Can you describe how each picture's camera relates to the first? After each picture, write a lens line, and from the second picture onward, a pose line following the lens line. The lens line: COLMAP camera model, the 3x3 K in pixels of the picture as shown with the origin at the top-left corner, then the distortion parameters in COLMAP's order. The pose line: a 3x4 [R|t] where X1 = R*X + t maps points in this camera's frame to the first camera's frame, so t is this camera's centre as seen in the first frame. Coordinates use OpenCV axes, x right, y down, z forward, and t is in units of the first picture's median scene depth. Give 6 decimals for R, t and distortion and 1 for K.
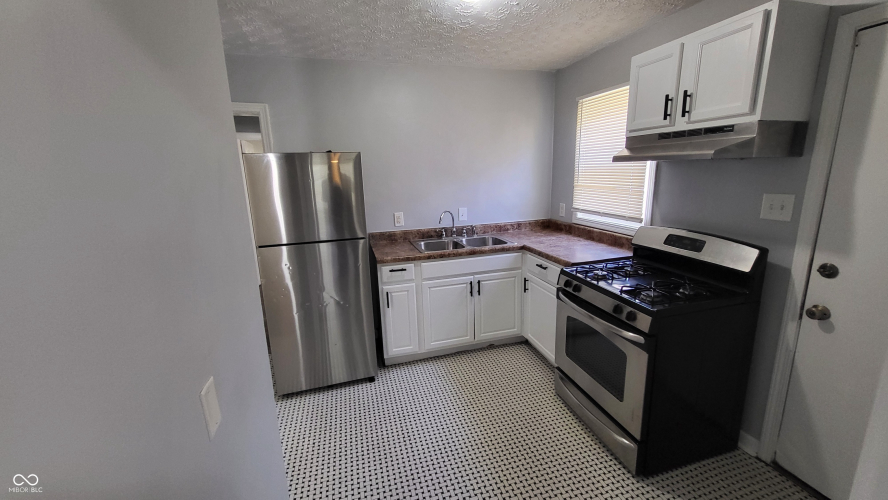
lens RADIAL K [[350.6, 0, 445.9], [0, 350.6, 245.3], [0, 0, 1]] dist [0.000903, 0.000092]
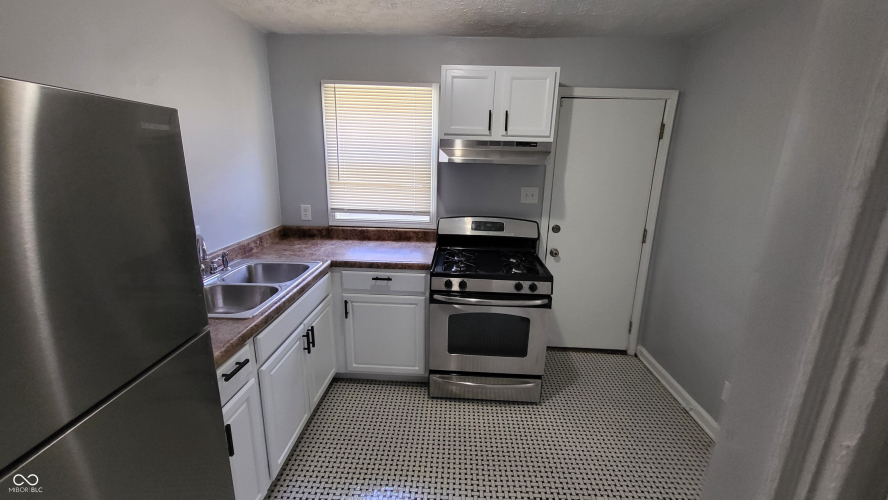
lens RADIAL K [[350.6, 0, 445.9], [0, 350.6, 245.3], [0, 0, 1]] dist [0.000903, 0.000092]
pose [[0.308252, -0.192660, 0.931592, -0.468663], [0.165676, 0.975185, 0.146855, -0.120780], [-0.936767, 0.109074, 0.332521, 0.554797]]
